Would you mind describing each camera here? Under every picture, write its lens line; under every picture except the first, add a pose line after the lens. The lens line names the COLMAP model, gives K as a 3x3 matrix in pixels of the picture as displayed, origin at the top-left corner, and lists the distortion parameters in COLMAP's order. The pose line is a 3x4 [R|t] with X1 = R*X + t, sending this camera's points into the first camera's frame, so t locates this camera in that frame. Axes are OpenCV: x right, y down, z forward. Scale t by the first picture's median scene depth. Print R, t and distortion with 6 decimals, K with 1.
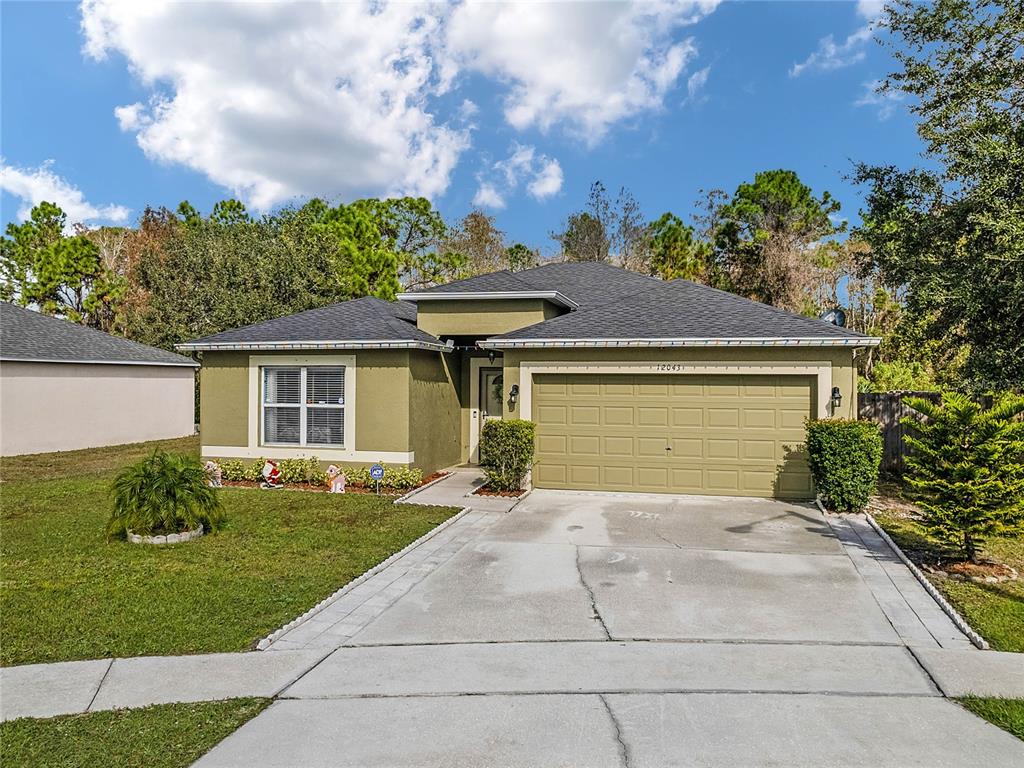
lens RADIAL K [[844.3, 0, 462.3], [0, 844.3, 382.0], [0, 0, 1]] dist [-0.043215, 0.010691]
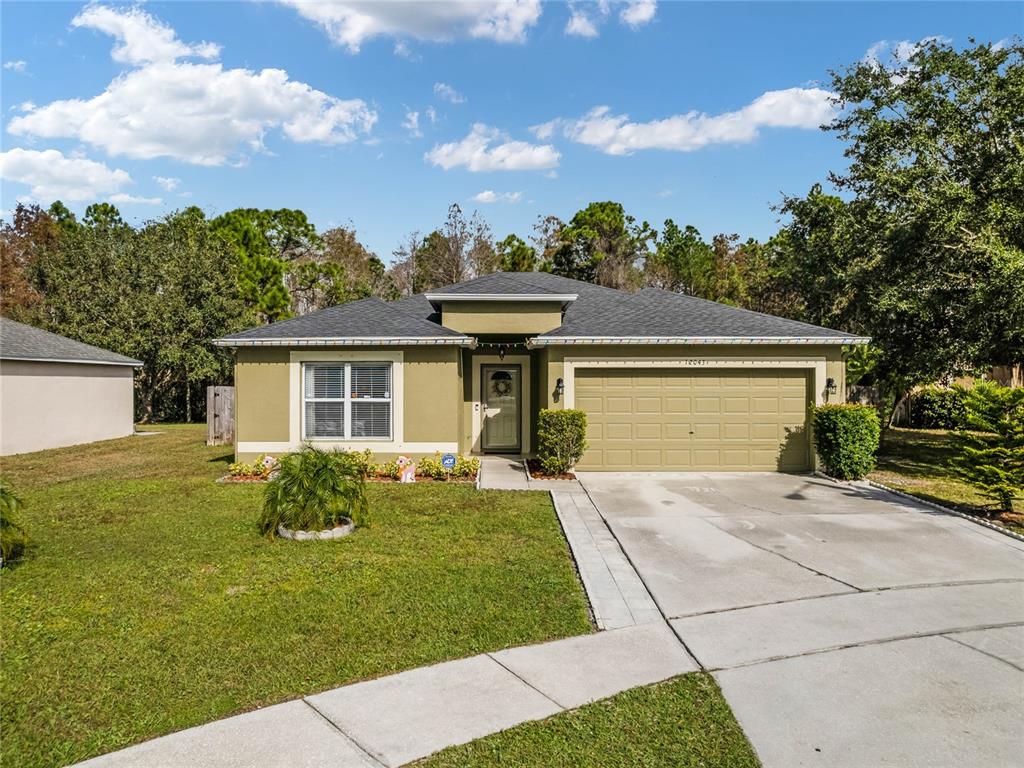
lens RADIAL K [[754.0, 0, 471.2], [0, 754.0, 381.8], [0, 0, 1]] dist [-0.065506, 0.049175]
pose [[0.965841, -0.005652, 0.259073, -0.294856], [0.006316, 0.999979, -0.001731, 0.008699], [-0.259058, 0.003308, 0.965856, 0.075721]]
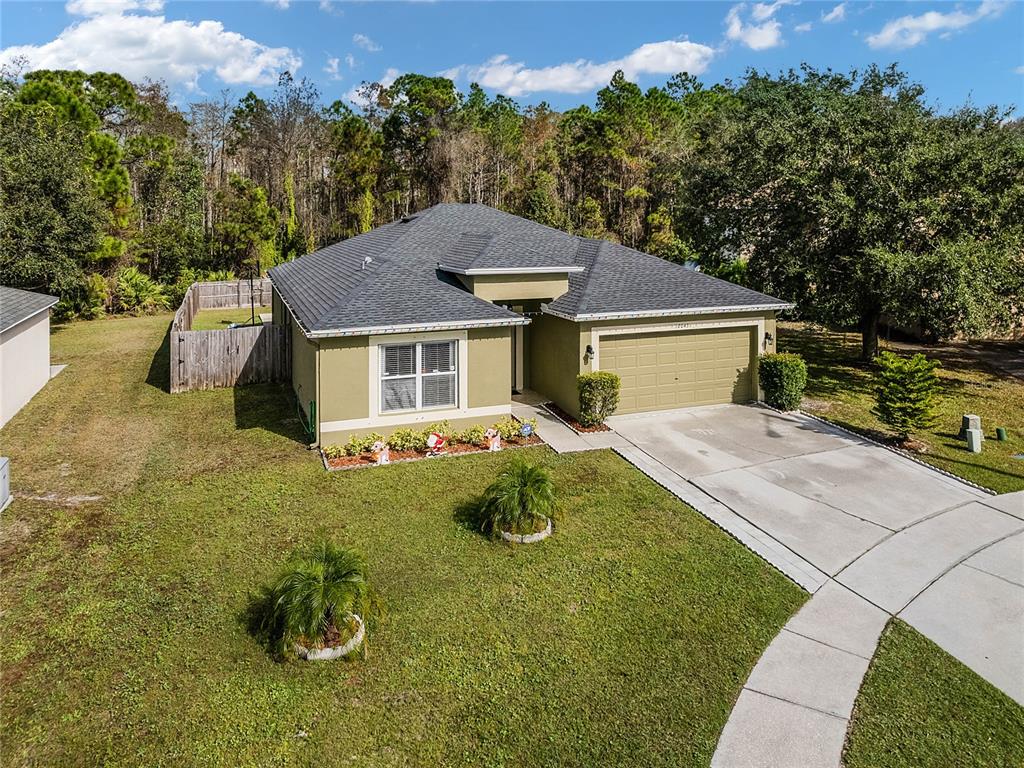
lens RADIAL K [[782.5, 0, 509.5], [0, 782.5, 202.2], [0, 0, 1]] dist [-0.028346, -0.000606]
pose [[0.802390, -0.006109, 0.596769, -0.773300], [0.010619, 0.999935, -0.004041, -0.219168], [-0.596706, 0.009579, 0.802403, 0.049739]]
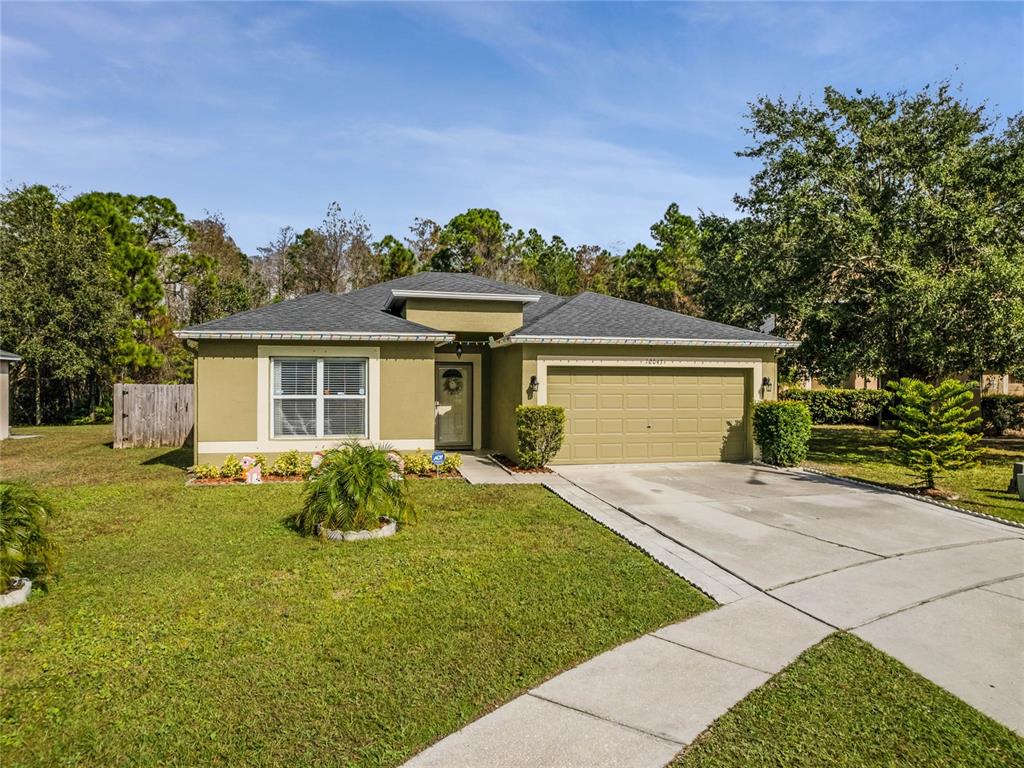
lens RADIAL K [[739.9, 0, 512.0], [0, 739.9, 384.0], [0, 0, 1]] dist [-0.067561, 0.058566]
pose [[0.865421, -0.002213, 0.501040, -0.448971], [0.002507, 0.999997, 0.000087, 0.014052], [-0.501039, 0.001180, 0.865424, 0.143448]]
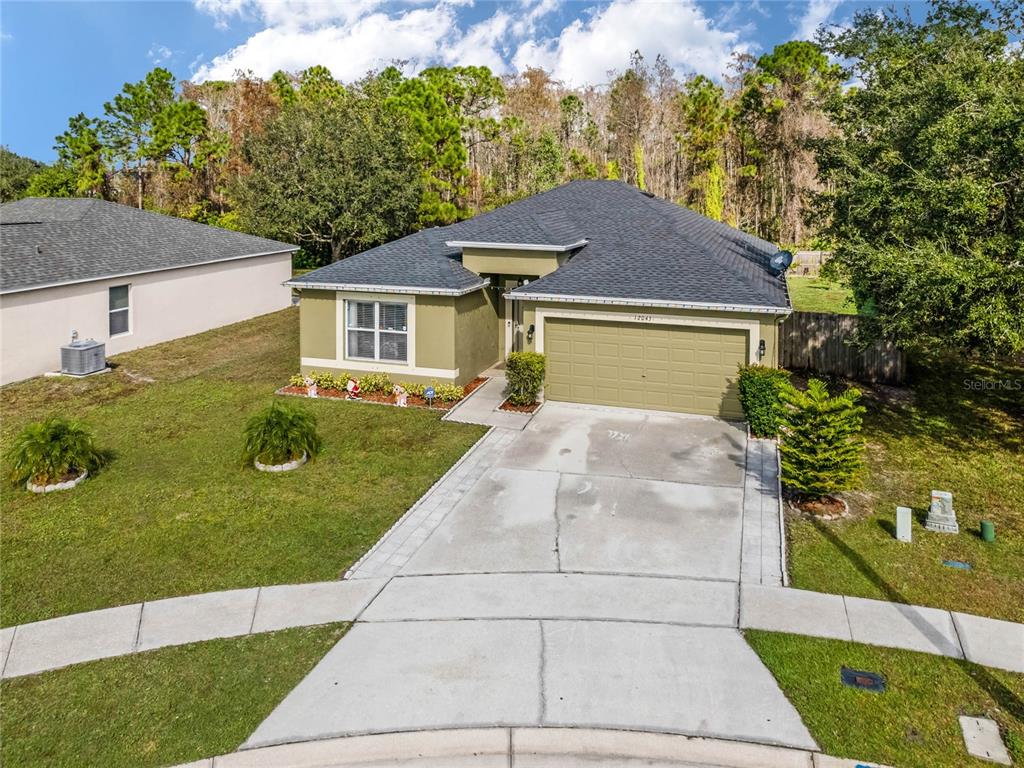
lens RADIAL K [[782.5, 0, 509.5], [0, 782.5, 202.2], [0, 0, 1]] dist [-0.028346, -0.000606]
pose [[0.999615, 0.000124, -0.027730, 0.059206], [0.000633, 0.999628, 0.027283, -0.220587], [0.027723, -0.027290, 0.999243, -0.240300]]
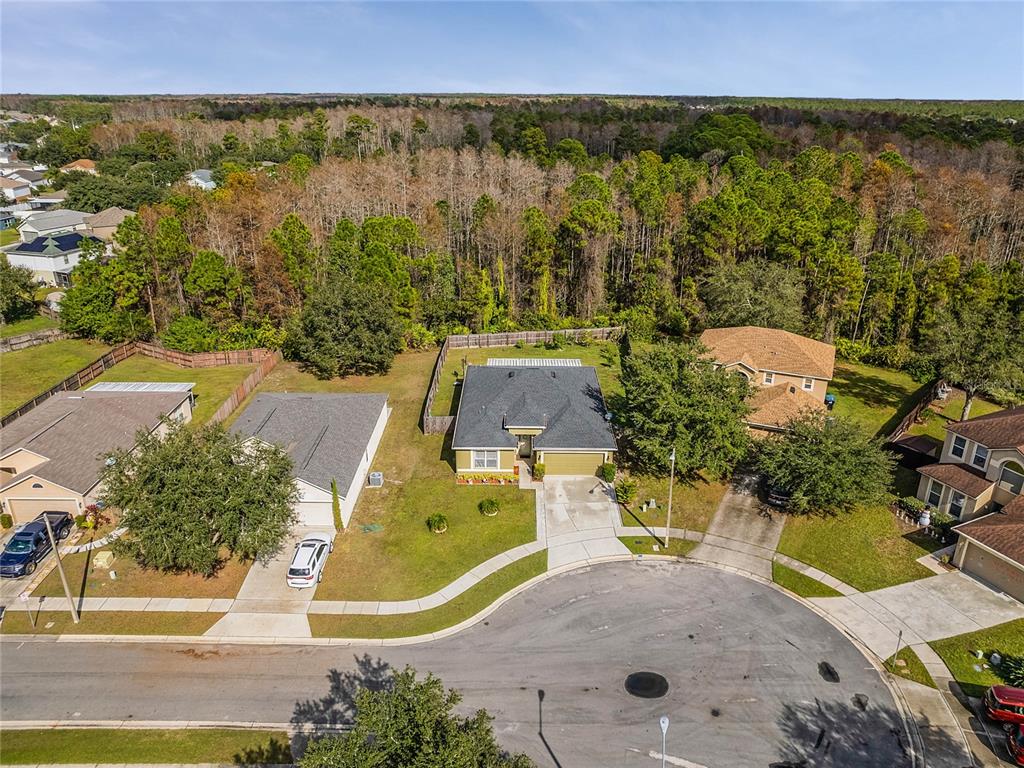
lens RADIAL K [[739.9, 0, 512.0], [0, 739.9, 384.0], [0, 0, 1]] dist [-0.067561, 0.058566]
pose [[0.960036, -0.103866, 0.259892, -0.992723], [-0.001054, 0.927241, 0.374464, -1.703081], [-0.279876, -0.359772, 0.890075, -2.142330]]
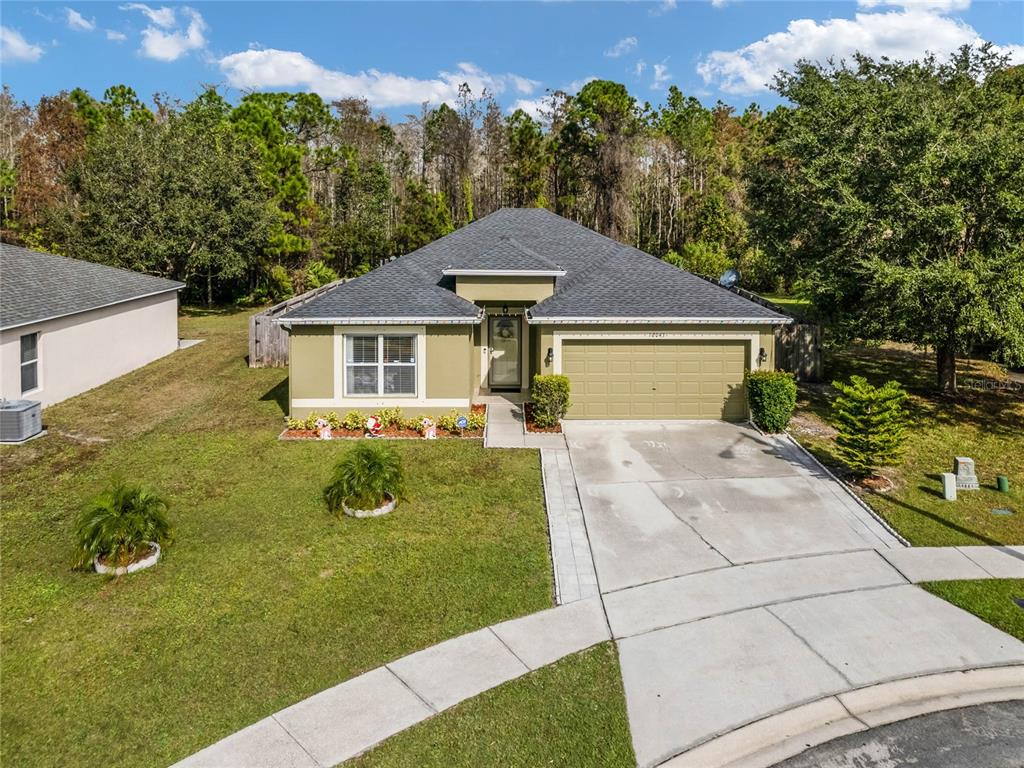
lens RADIAL K [[777.3, 0, 508.4], [0, 777.3, 222.5], [0, 0, 1]] dist [-0.032676, 0.001322]
pose [[0.956048, -0.008883, 0.293075, -0.365662], [0.004956, 0.999888, 0.014142, -0.216085], [-0.293168, -0.012068, 0.955985, -0.199421]]
